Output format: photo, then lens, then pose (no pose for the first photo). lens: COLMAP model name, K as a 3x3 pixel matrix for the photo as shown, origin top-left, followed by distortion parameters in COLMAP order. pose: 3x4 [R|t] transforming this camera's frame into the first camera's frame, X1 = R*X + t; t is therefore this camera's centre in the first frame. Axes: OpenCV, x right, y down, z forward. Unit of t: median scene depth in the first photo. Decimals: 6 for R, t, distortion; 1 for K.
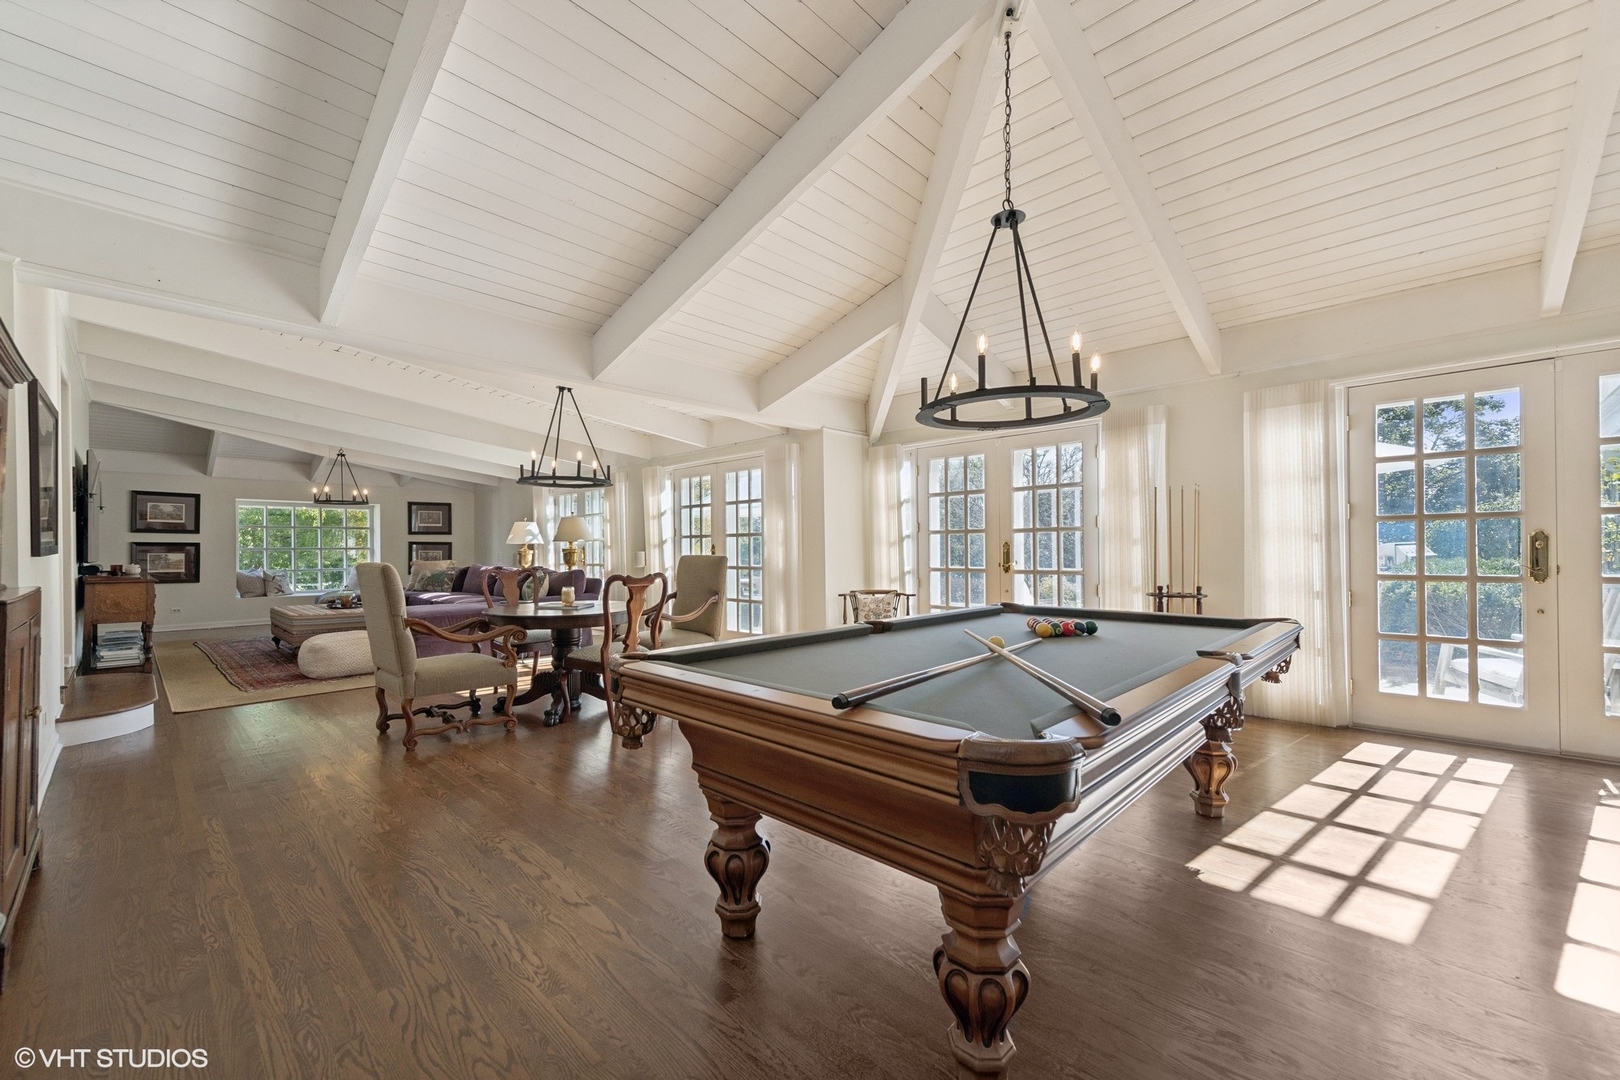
lens RADIAL K [[653.6, 0, 813.7], [0, 653.6, 547.6], [0, 0, 1]] dist [0.014210, -0.002690]
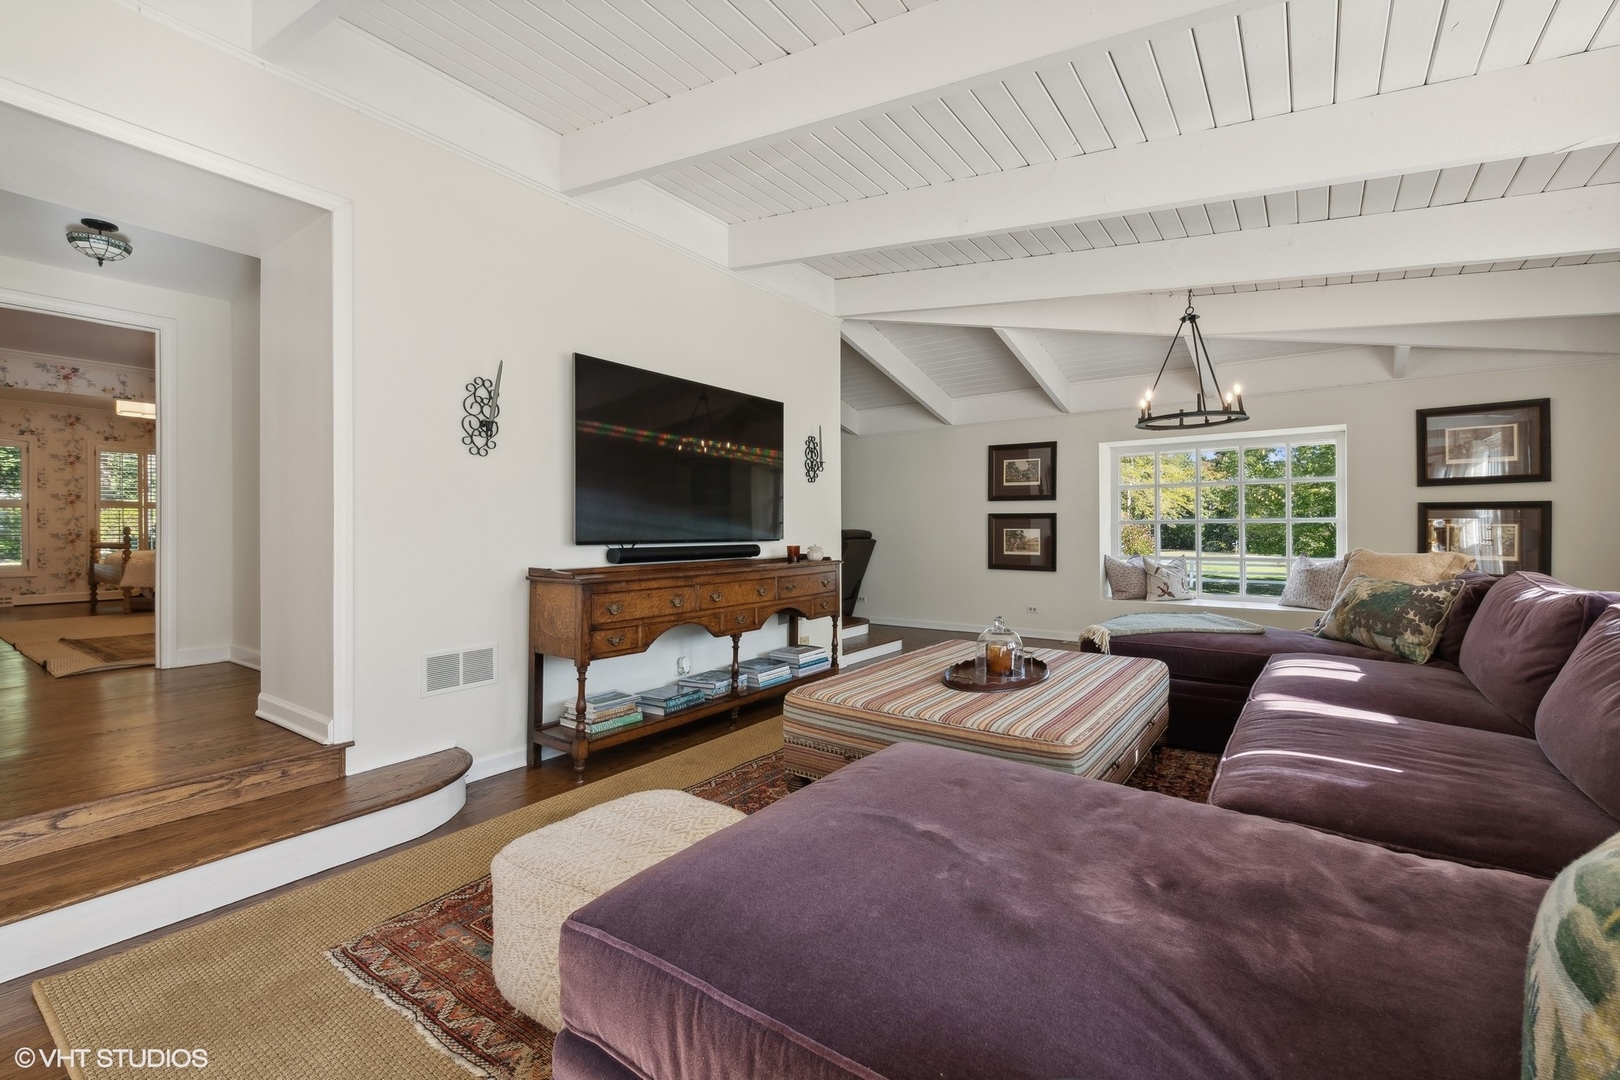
lens RADIAL K [[677.6, 0, 817.8], [0, 677.6, 532.0], [0, 0, 1]] dist [0.008963, 0.000071]
pose [[0.139897, 0.007608, -0.990137, -0.275617], [0.005391, 0.999950, 0.008445, 0.004737], [0.990151, -0.006519, 0.139849, 0.663361]]
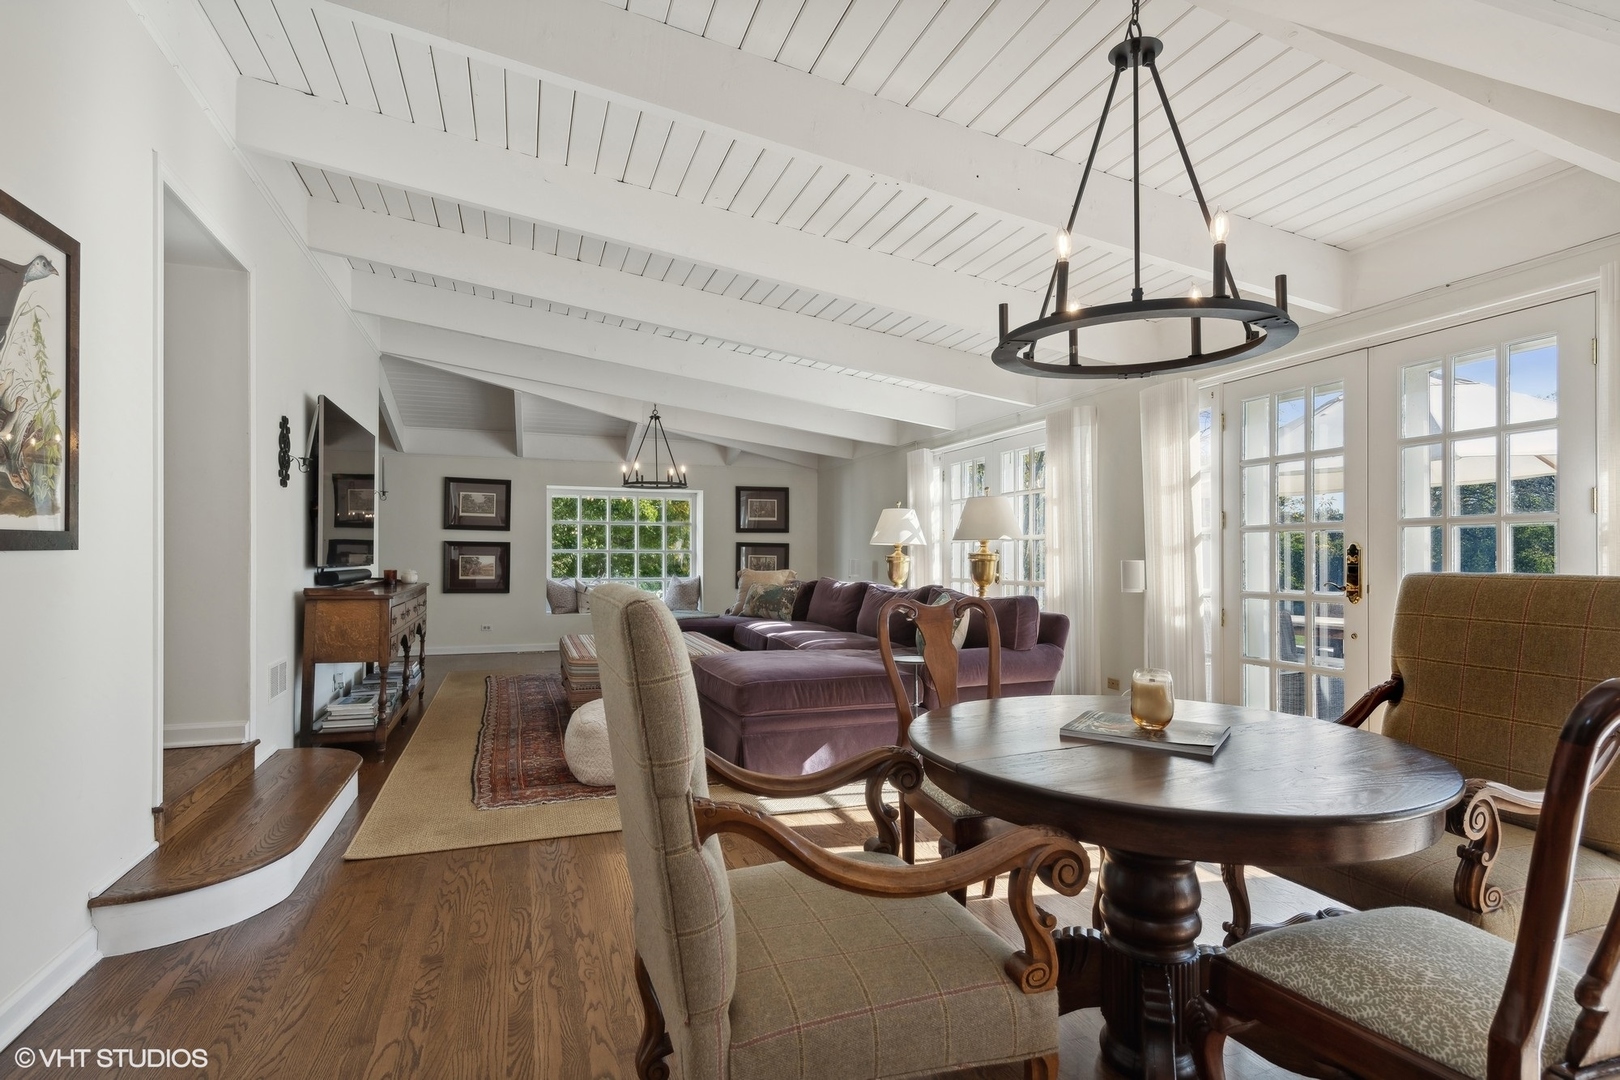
lens RADIAL K [[806.3, 0, 811.1], [0, 806.3, 553.5], [0, 0, 1]] dist [0.015499, -0.000124]
pose [[0.894109, 0.007356, -0.447788, -0.182804], [-0.008488, 0.999964, -0.000521, 0.003264], [0.447768, 0.004267, 0.894139, 0.305390]]
